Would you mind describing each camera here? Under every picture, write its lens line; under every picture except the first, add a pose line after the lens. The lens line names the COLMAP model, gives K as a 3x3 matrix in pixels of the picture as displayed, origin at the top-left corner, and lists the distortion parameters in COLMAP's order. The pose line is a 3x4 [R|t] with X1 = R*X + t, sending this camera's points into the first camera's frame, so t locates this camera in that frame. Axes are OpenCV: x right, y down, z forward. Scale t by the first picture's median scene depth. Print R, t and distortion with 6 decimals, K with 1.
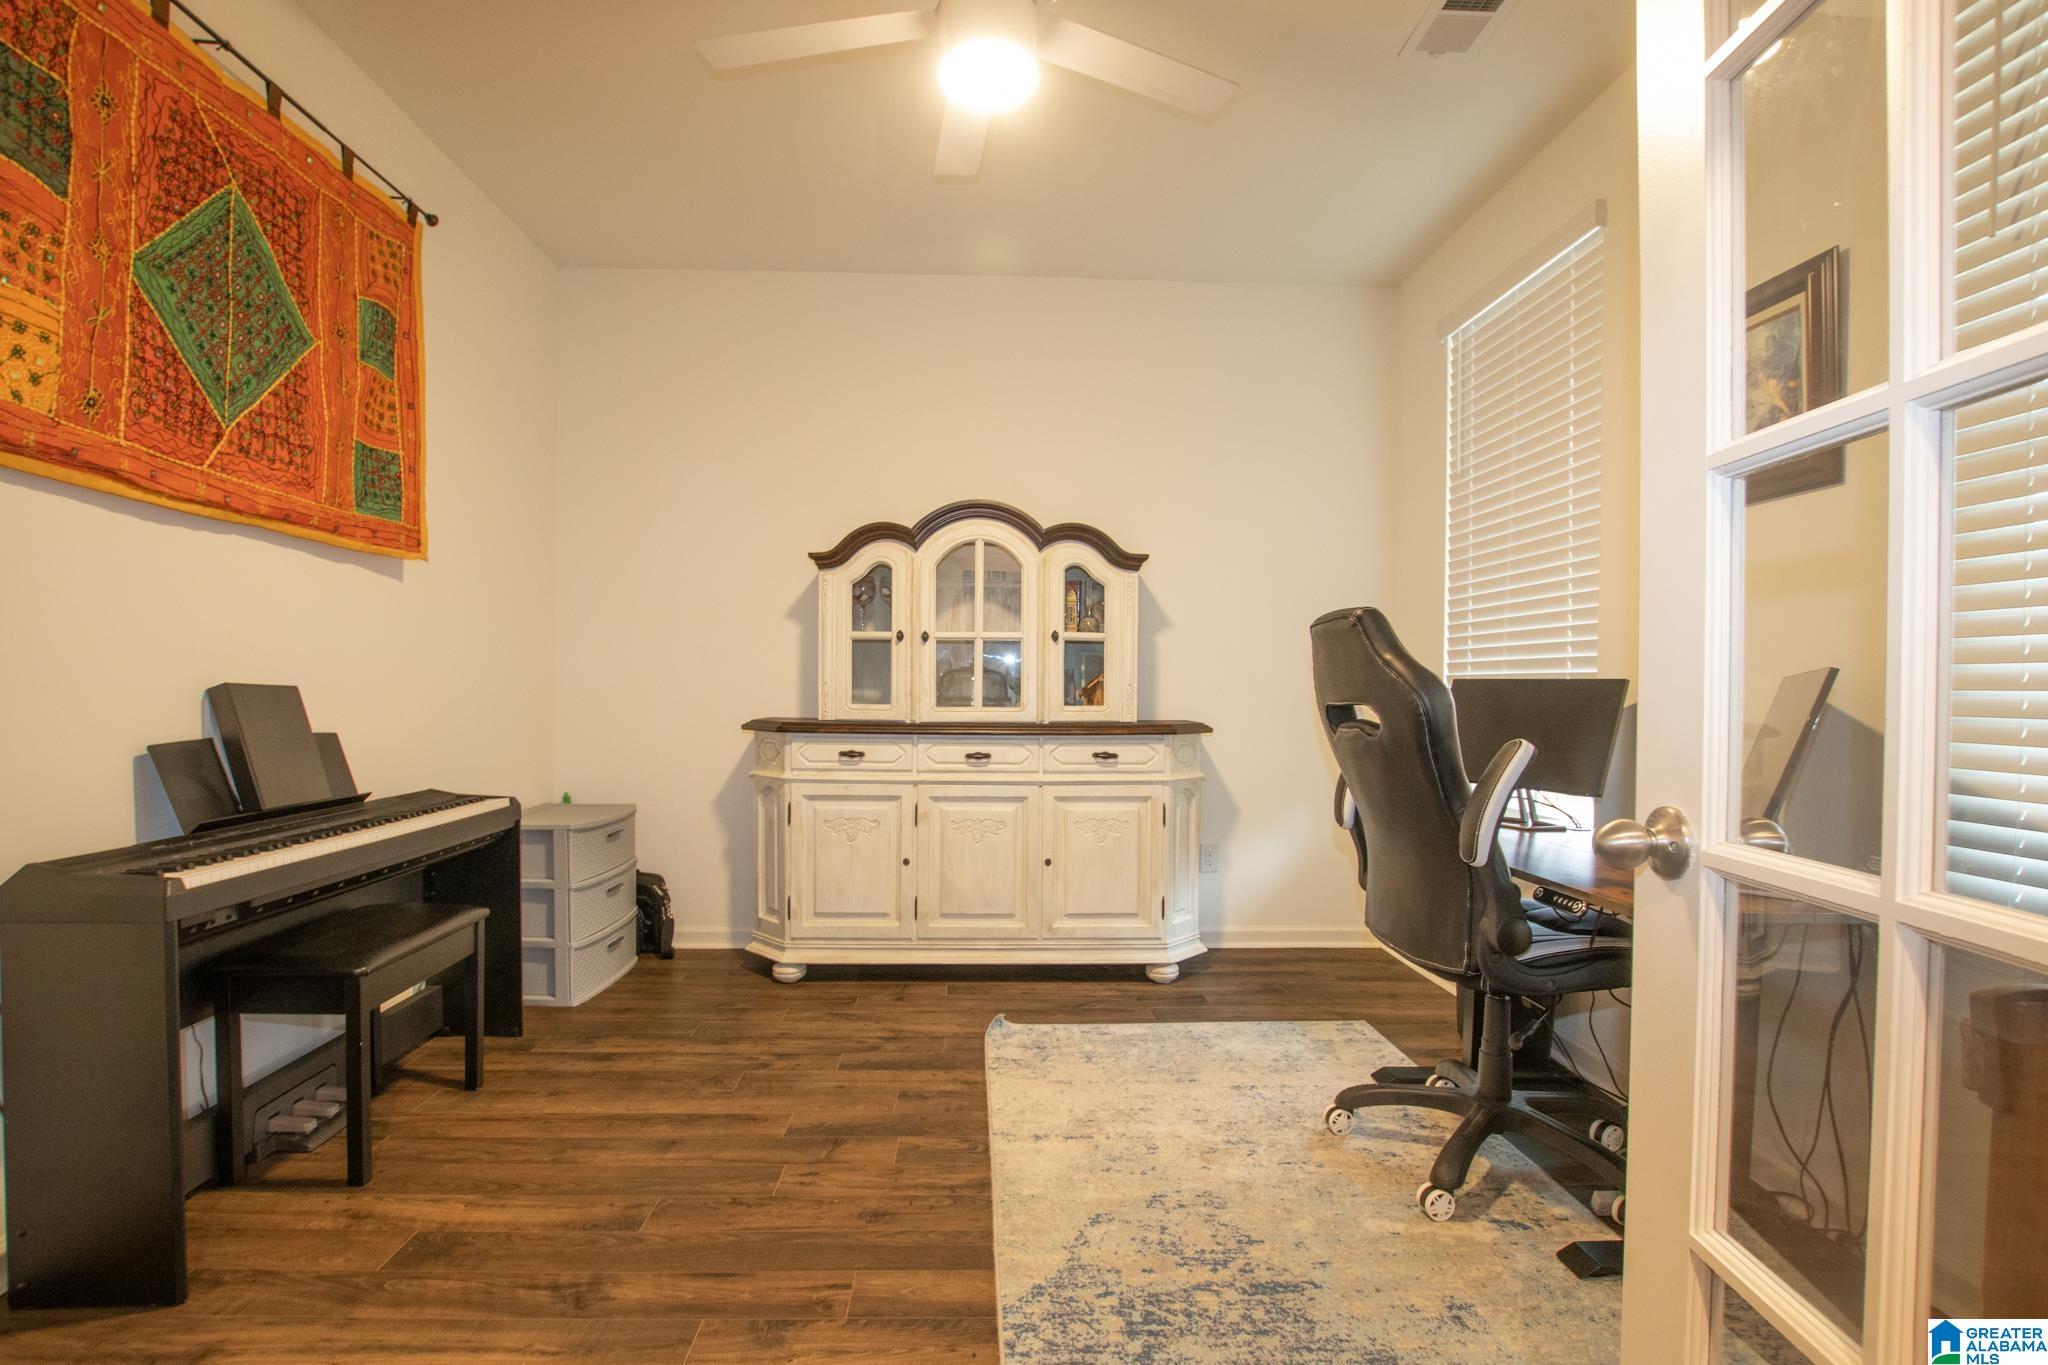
lens RADIAL K [[947.5, 0, 1006.6], [0, 947.5, 700.6], [0, 0, 1]] dist [-0.034371, 0.006181]
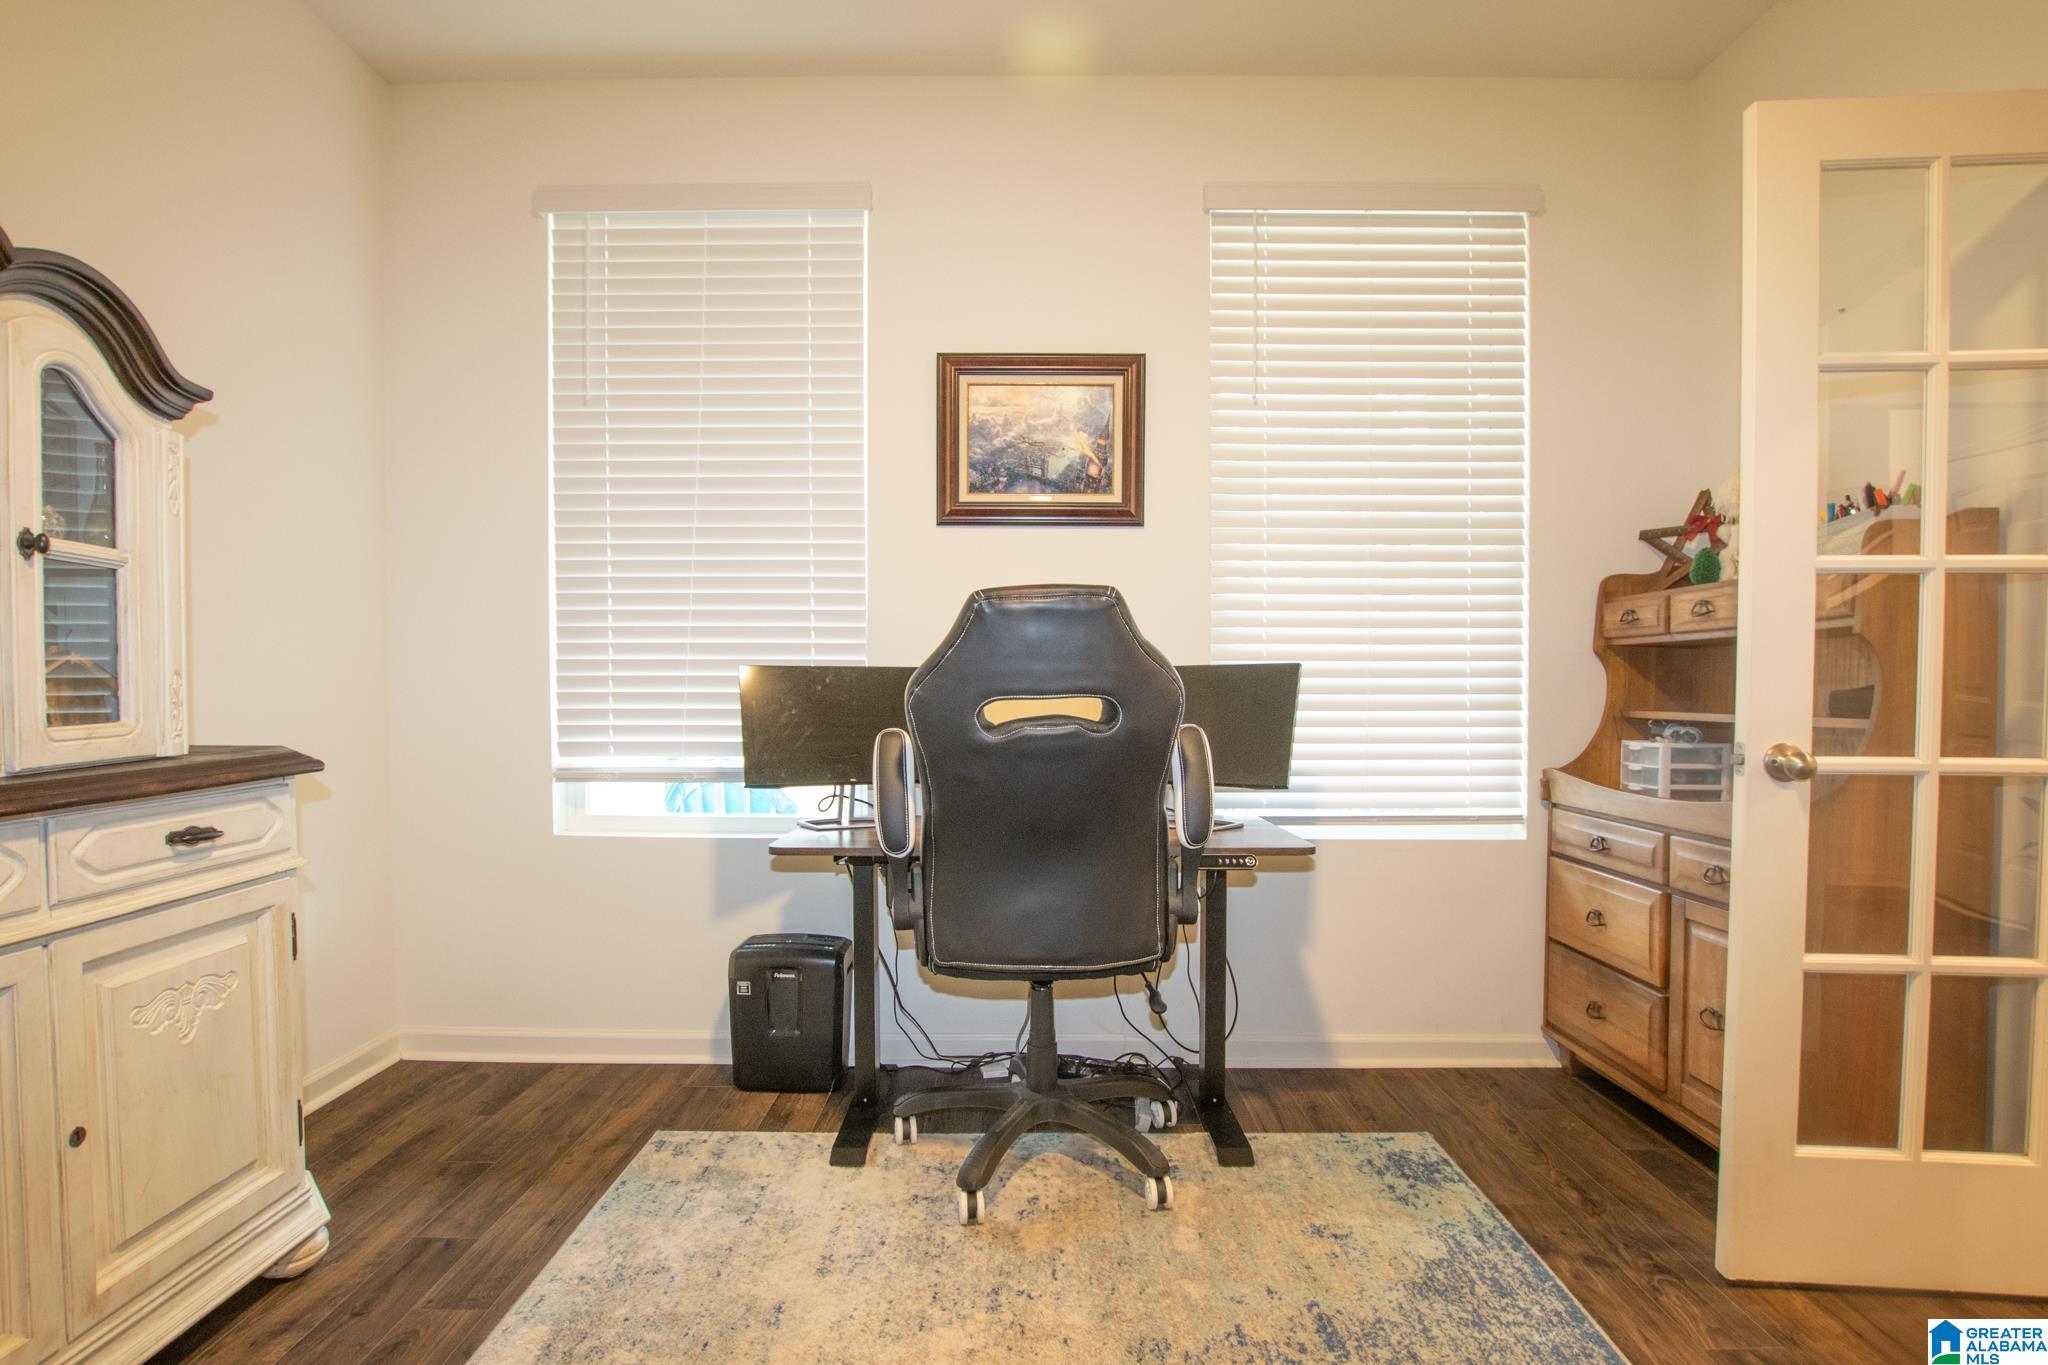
lens RADIAL K [[1003.9, 0, 1023.8], [0, 1003.9, 701.7], [0, 0, 1]] dist [-0.012876, -0.000071]
pose [[0.052425, -0.031372, 0.998132, -0.350693], [0.012629, 0.999447, 0.030750, -0.013471], [-0.998545, 0.010993, 0.052793, 0.630831]]
